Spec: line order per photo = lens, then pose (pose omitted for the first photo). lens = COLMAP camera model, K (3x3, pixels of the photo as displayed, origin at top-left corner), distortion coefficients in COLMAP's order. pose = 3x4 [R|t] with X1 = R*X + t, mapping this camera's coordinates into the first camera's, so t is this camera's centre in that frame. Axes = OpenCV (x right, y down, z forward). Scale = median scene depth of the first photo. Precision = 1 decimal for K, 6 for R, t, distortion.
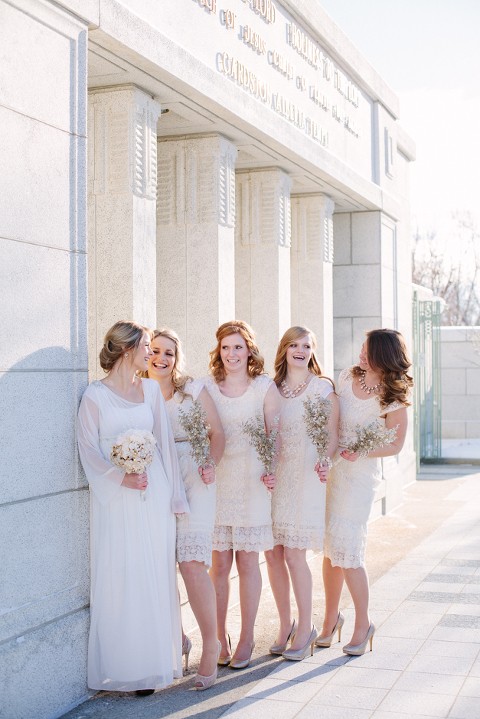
lens RADIAL K [[1006.6, 0, 240.0], [0, 1006.6, 359.5], [0, 0, 1]] dist [-0.224365, 0.035247]
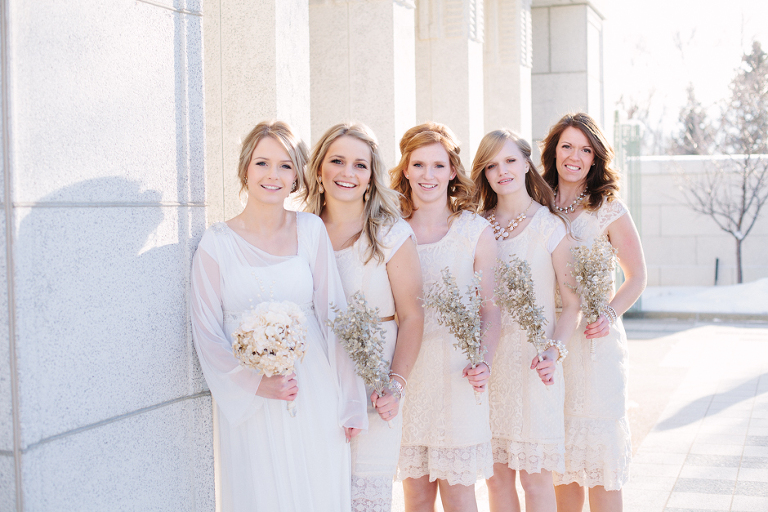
lens RADIAL K [[1075.2, 0, 384.0], [0, 1075.2, 256.0], [0, 0, 1]] dist [-0.224365, 0.035247]
pose [[0.999943, -0.009949, -0.003844, -0.038998], [0.010137, 0.998571, 0.052466, 0.009176], [0.003317, -0.052502, 0.998615, 0.334080]]
